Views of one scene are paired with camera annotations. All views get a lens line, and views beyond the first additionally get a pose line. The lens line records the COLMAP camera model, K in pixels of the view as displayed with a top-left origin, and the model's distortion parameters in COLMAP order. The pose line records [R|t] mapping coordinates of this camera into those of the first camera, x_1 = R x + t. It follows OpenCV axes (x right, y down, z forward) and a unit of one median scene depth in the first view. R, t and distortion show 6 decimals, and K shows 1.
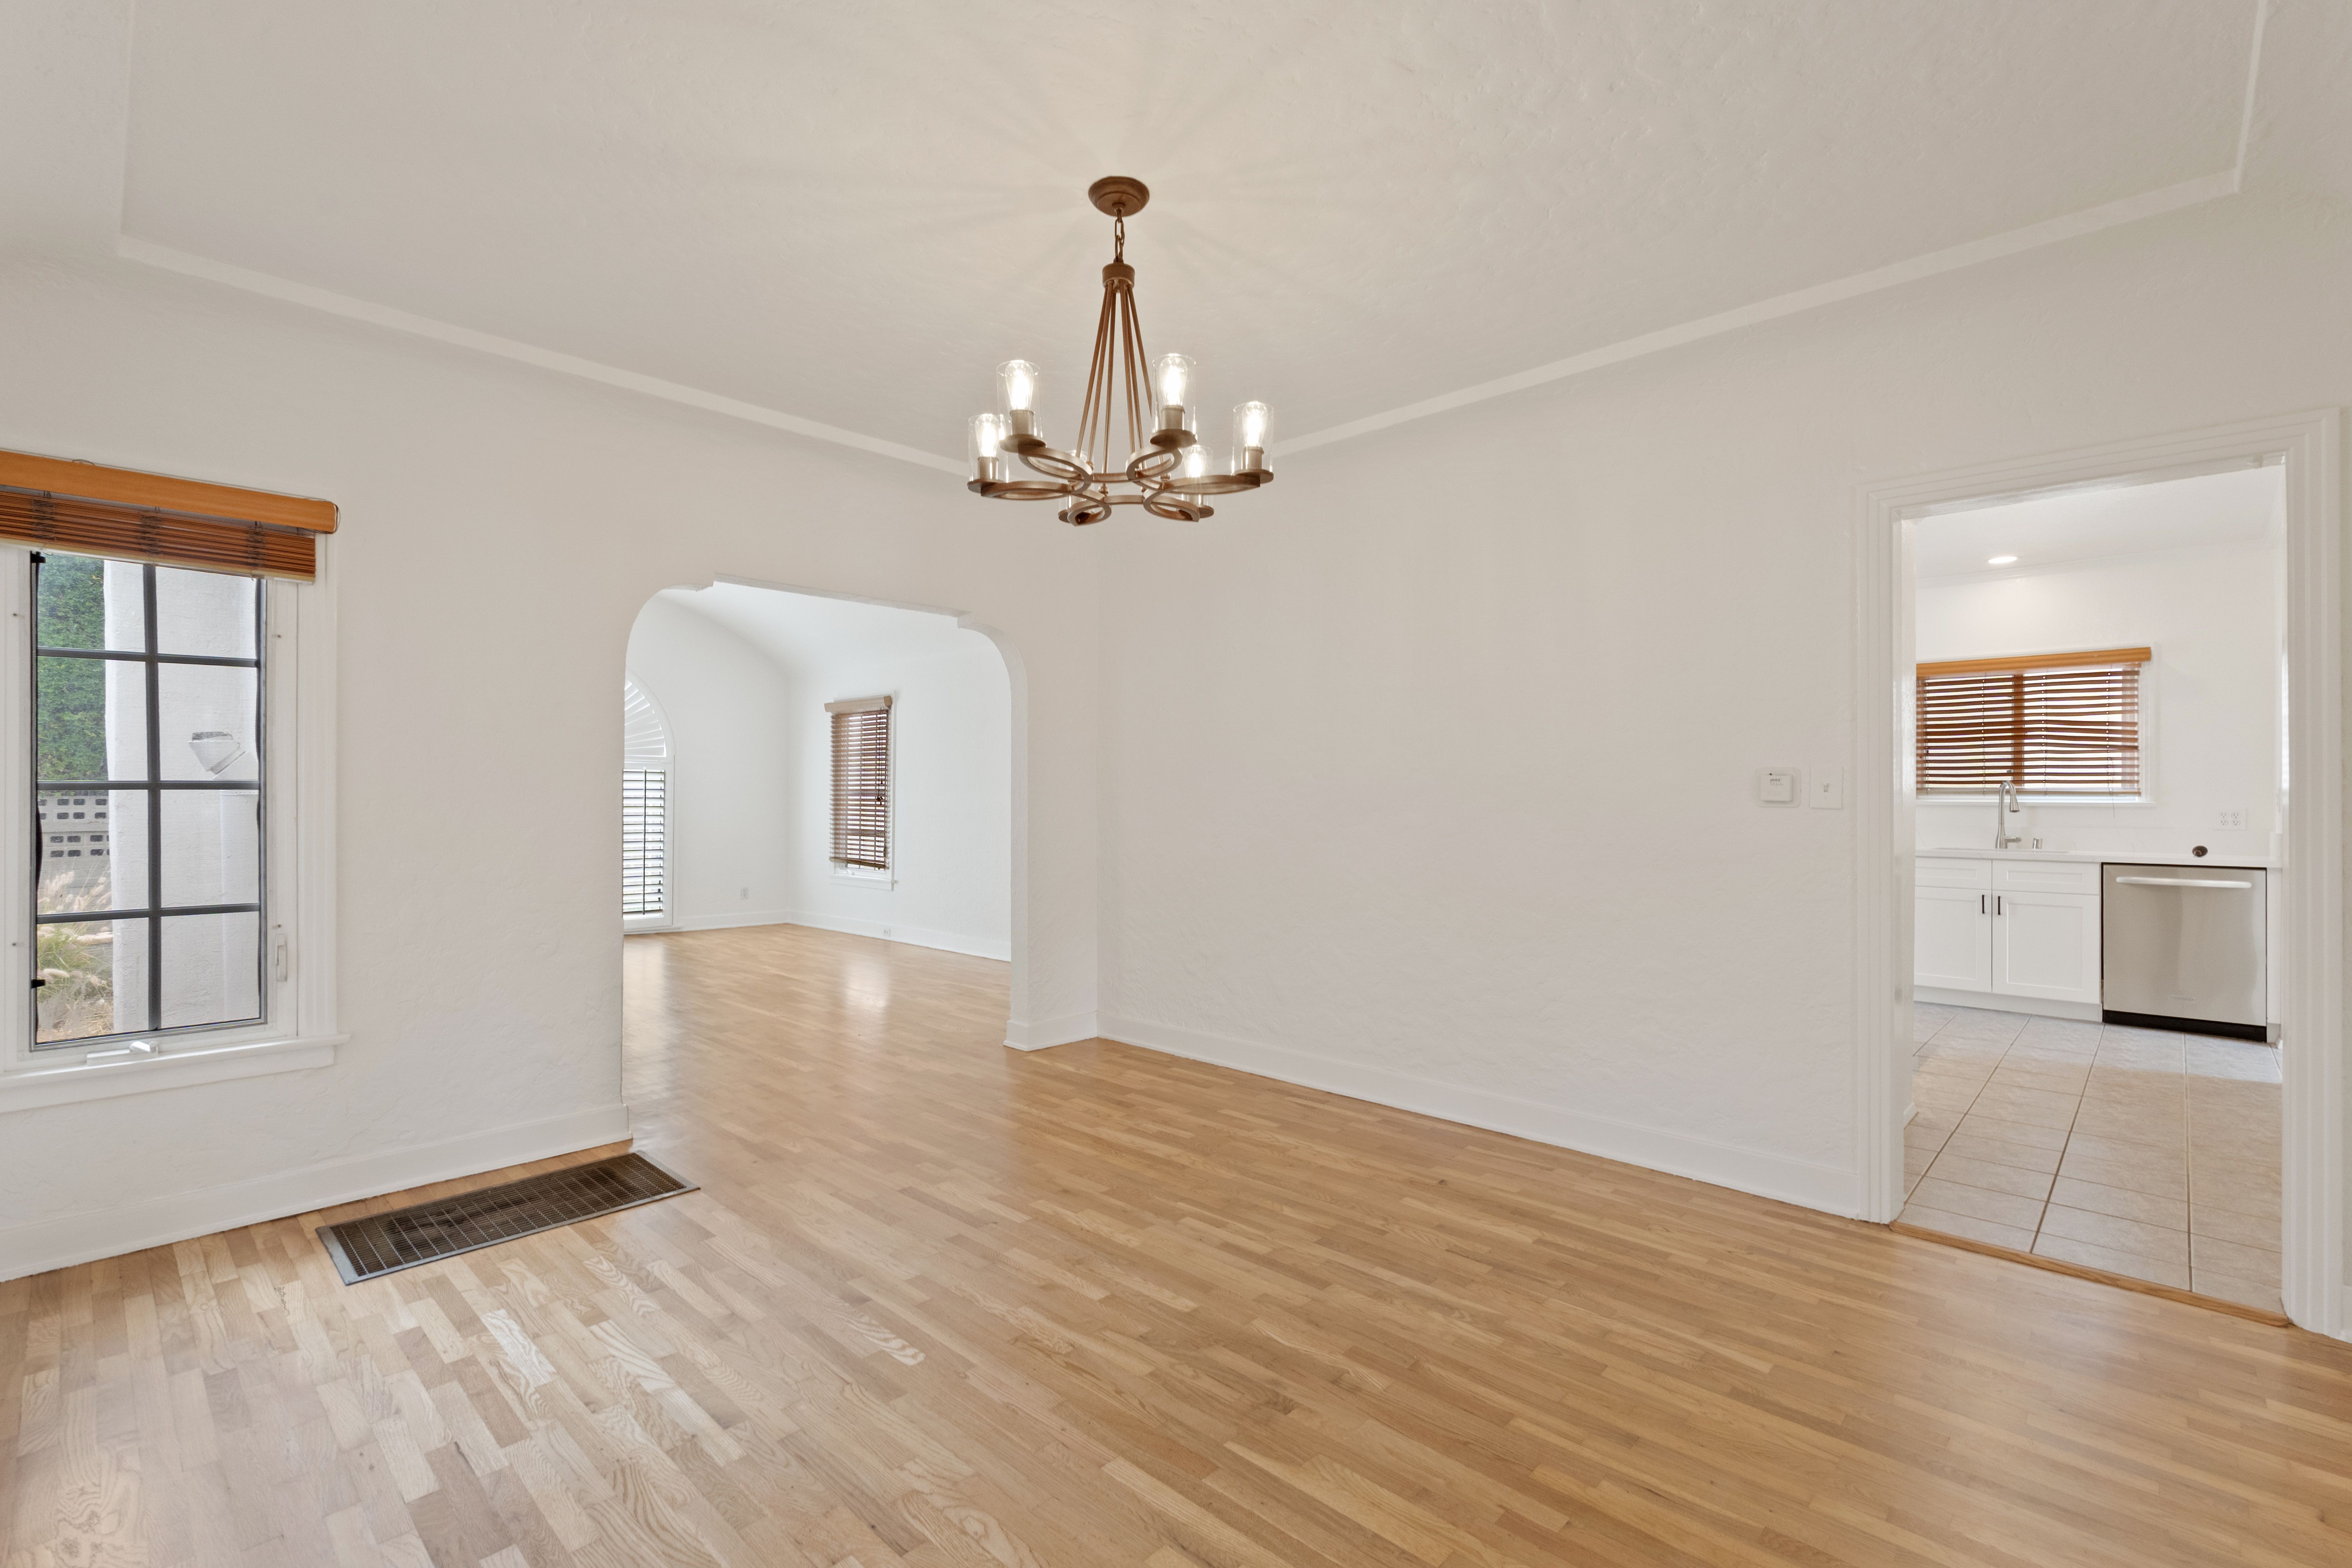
lens RADIAL K [[1037.6, 0, 1176.0], [0, 1037.6, 784.0], [0, 0, 1]] dist [-0.001293, 0.000092]
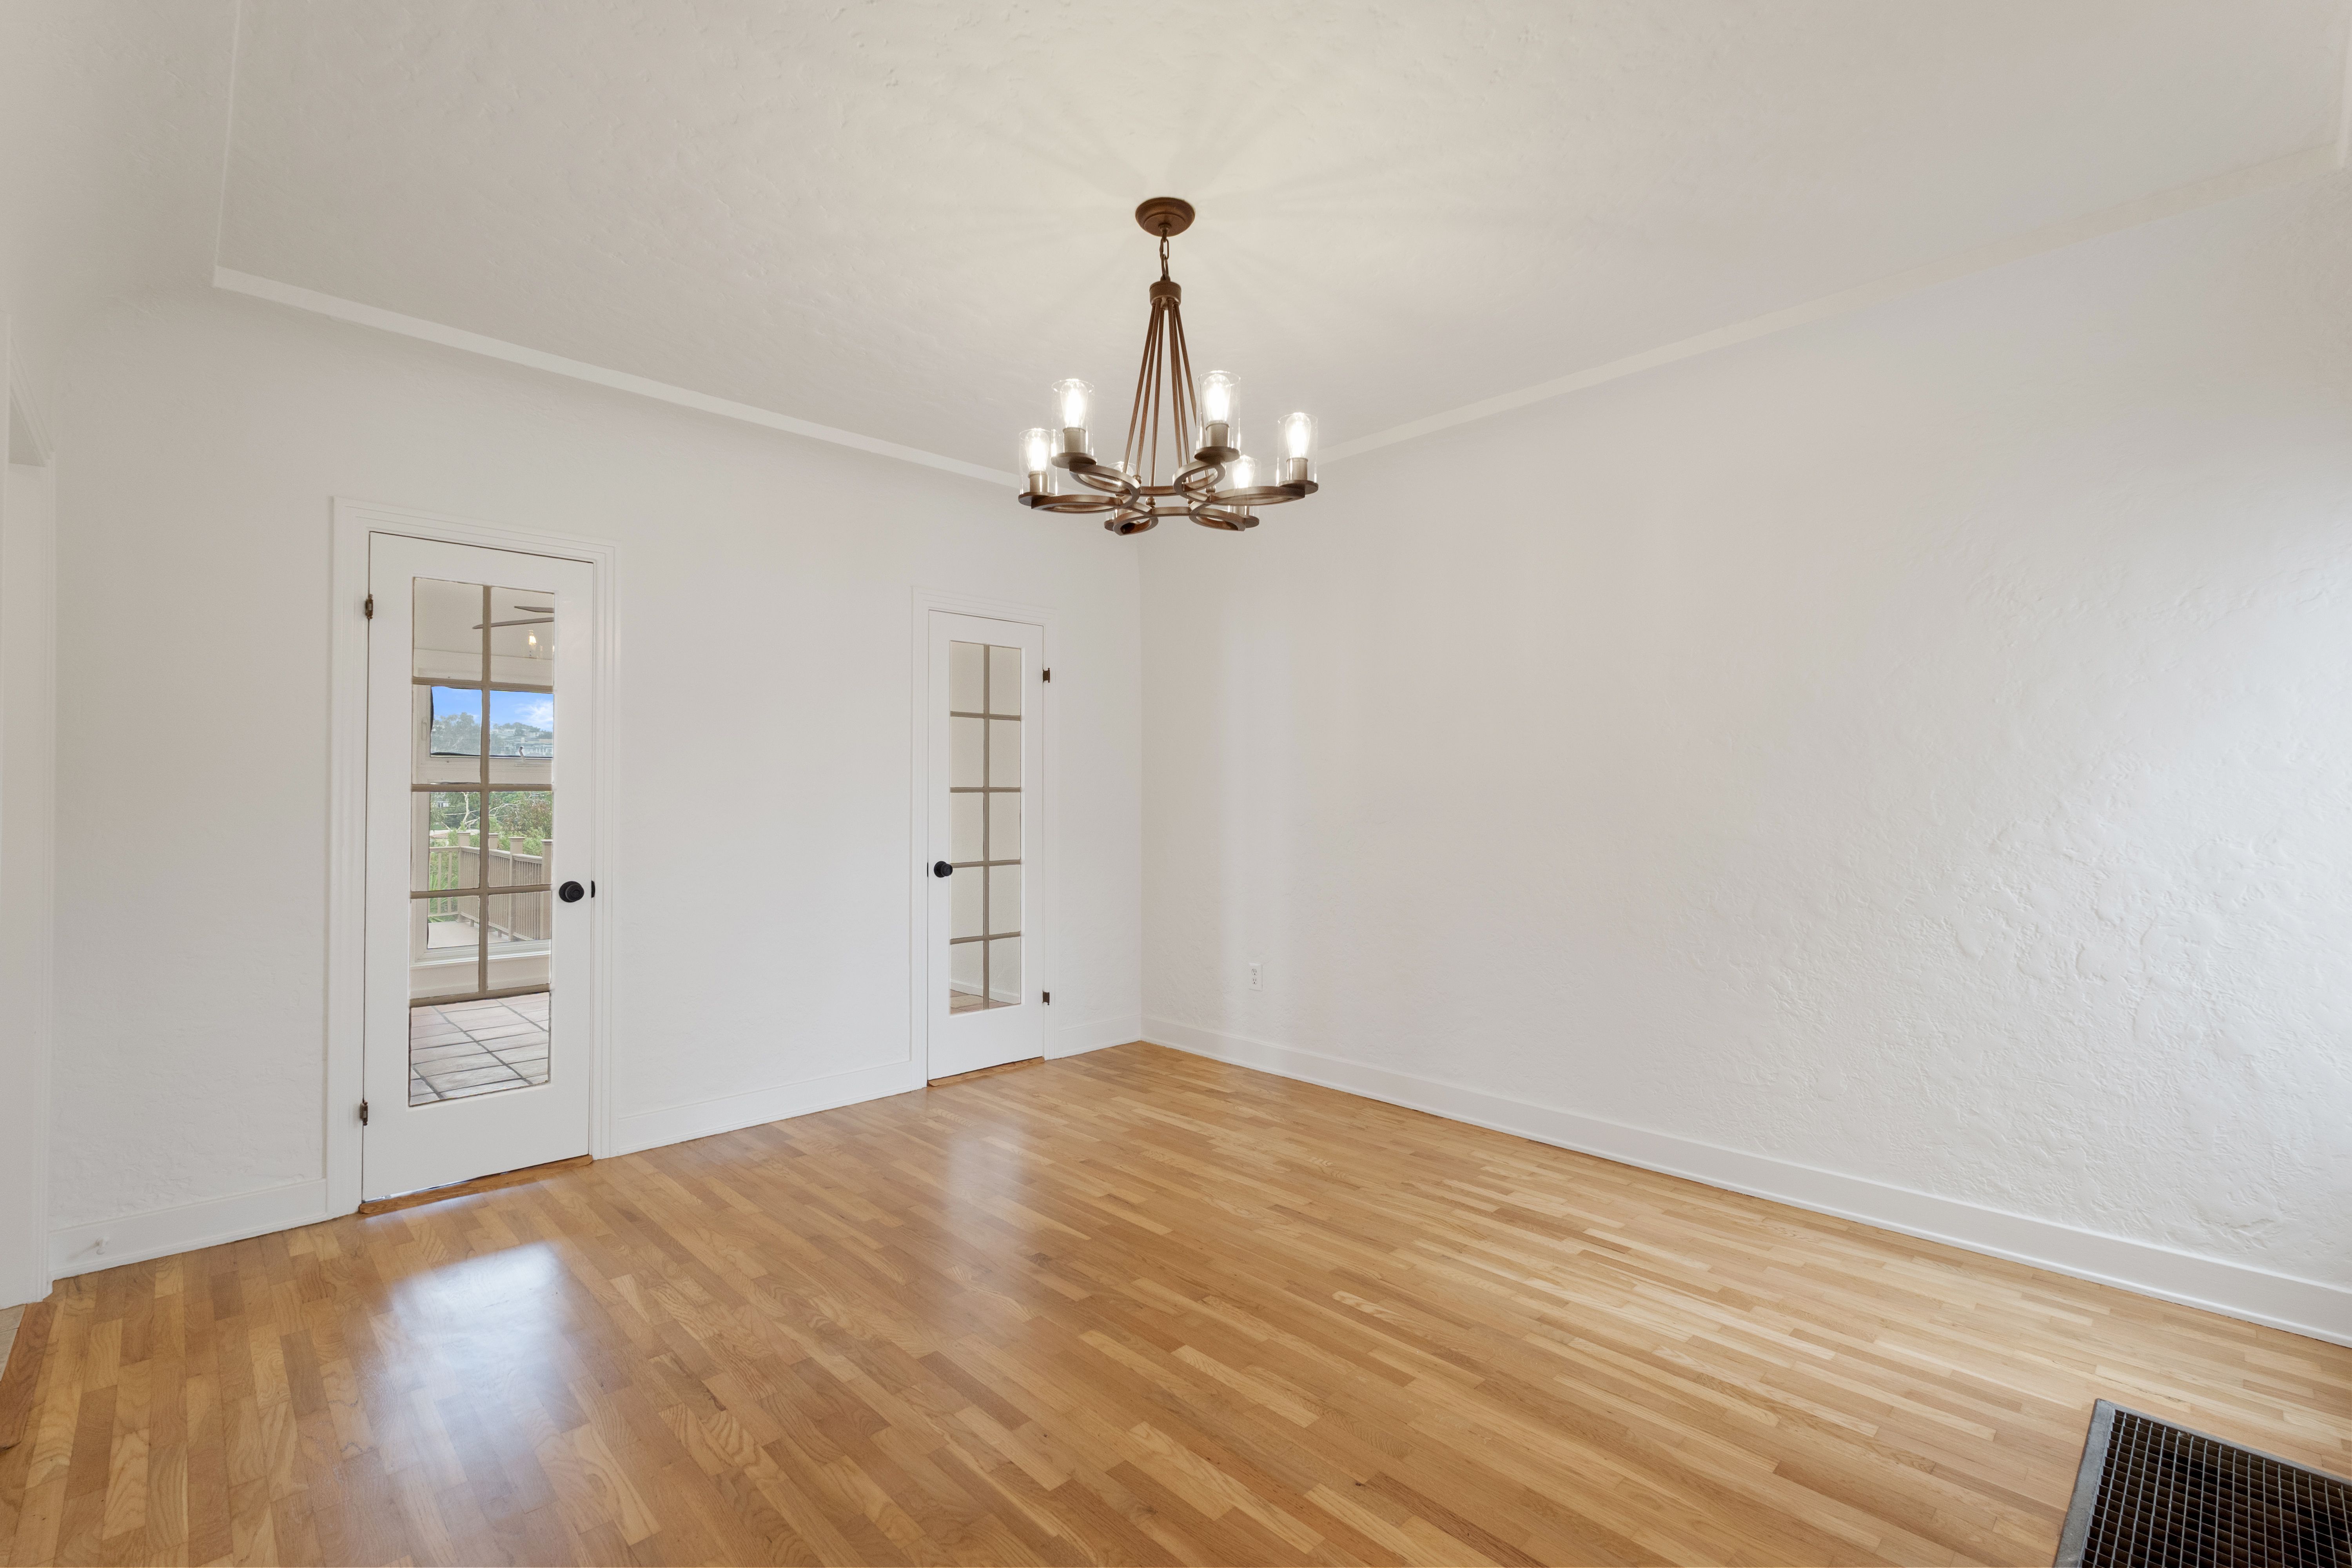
lens RADIAL K [[1050.6, 0, 1221.2], [0, 1050.6, 807.7], [0, 0, 1]] dist [0.020829, 0.000143]
pose [[-0.999996, -0.002459, -0.001012, -0.110827], [-0.002458, 0.999996, -0.001216, 0.017116], [0.001015, -0.001214, -0.999999, 2.038795]]
